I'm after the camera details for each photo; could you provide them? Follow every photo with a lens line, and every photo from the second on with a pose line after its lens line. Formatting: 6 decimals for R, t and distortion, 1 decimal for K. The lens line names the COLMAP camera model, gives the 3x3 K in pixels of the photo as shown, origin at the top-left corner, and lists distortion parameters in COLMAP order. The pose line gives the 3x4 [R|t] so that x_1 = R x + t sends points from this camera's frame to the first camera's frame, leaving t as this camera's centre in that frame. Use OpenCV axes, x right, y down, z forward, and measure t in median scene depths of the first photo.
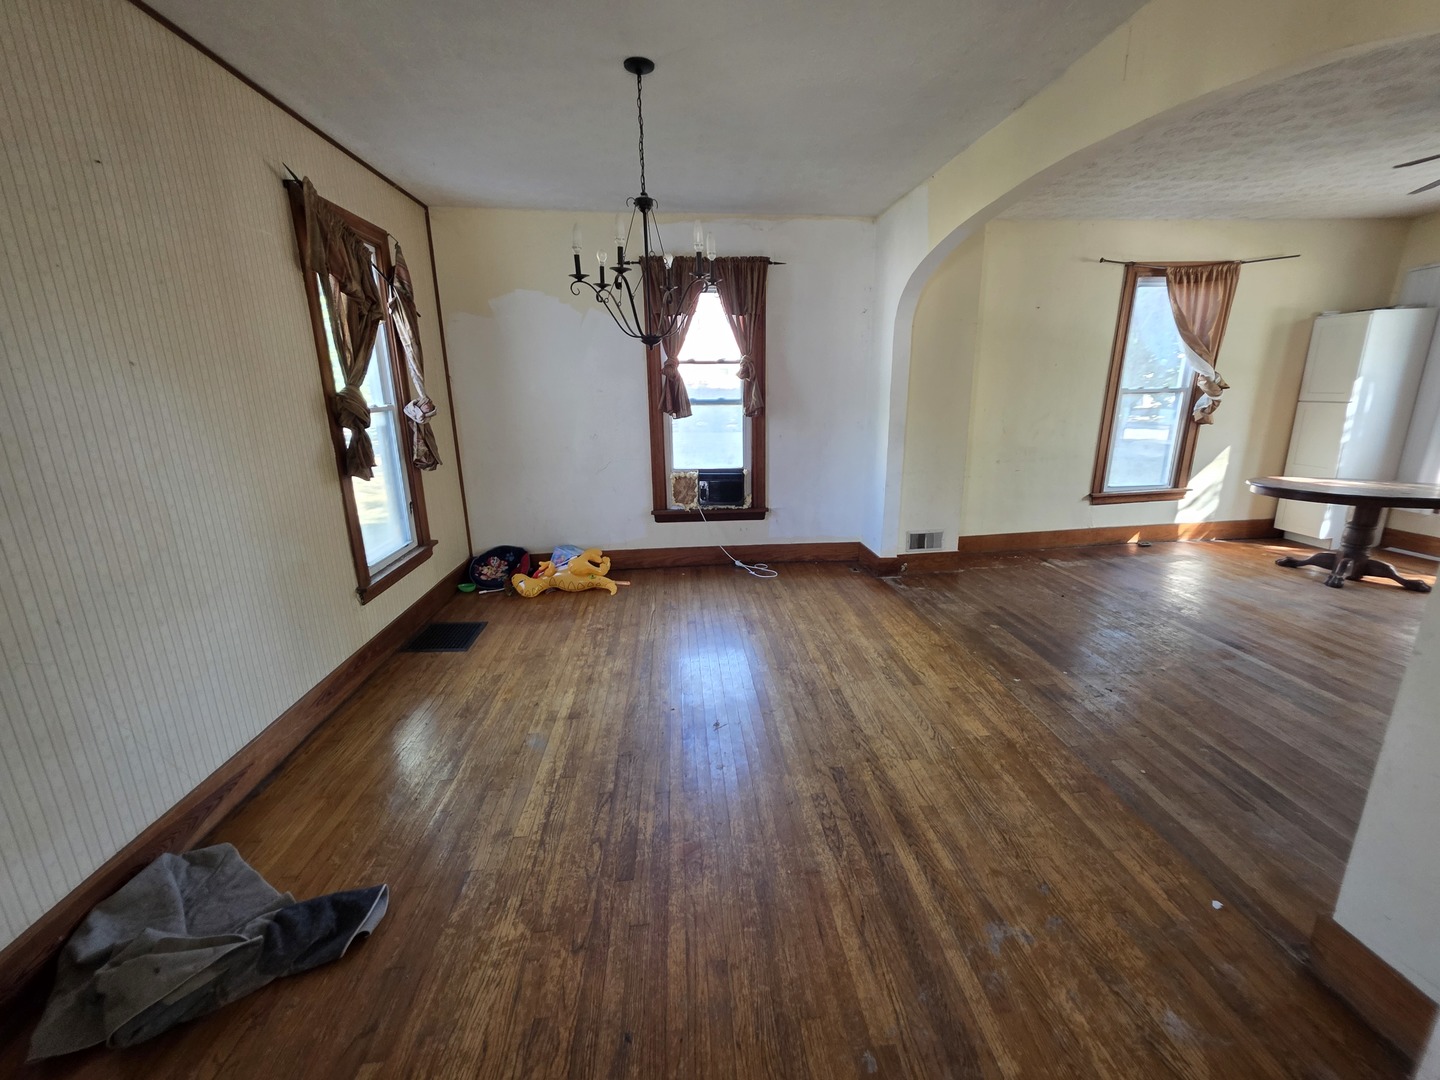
lens RADIAL K [[577.1, 0, 720.0], [0, 577.1, 540.0], [0, 0, 1]] dist [0.001948, -0.000039]
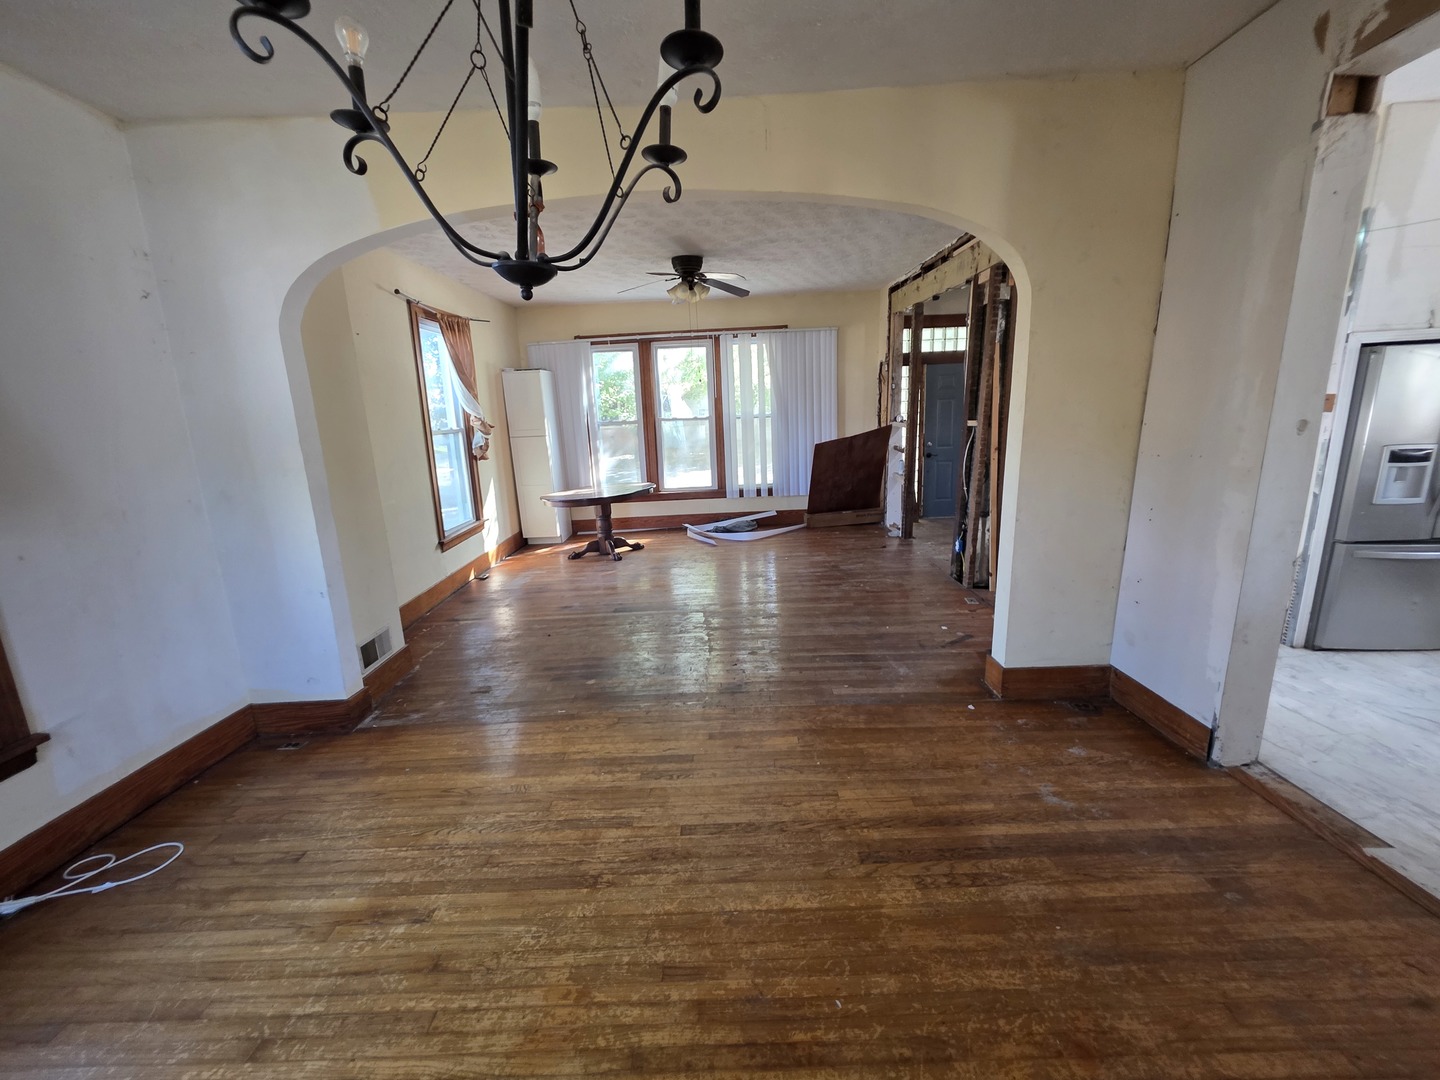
lens RADIAL K [[585.5, 0, 721.5], [0, 585.5, 544.6], [0, 0, 1]] dist [0.000835, 0.000151]
pose [[0.084984, -0.211065, 0.973771, -0.289010], [0.299971, 0.937384, 0.176999, -0.125057], [-0.950155, 0.277061, 0.142976, 0.510379]]
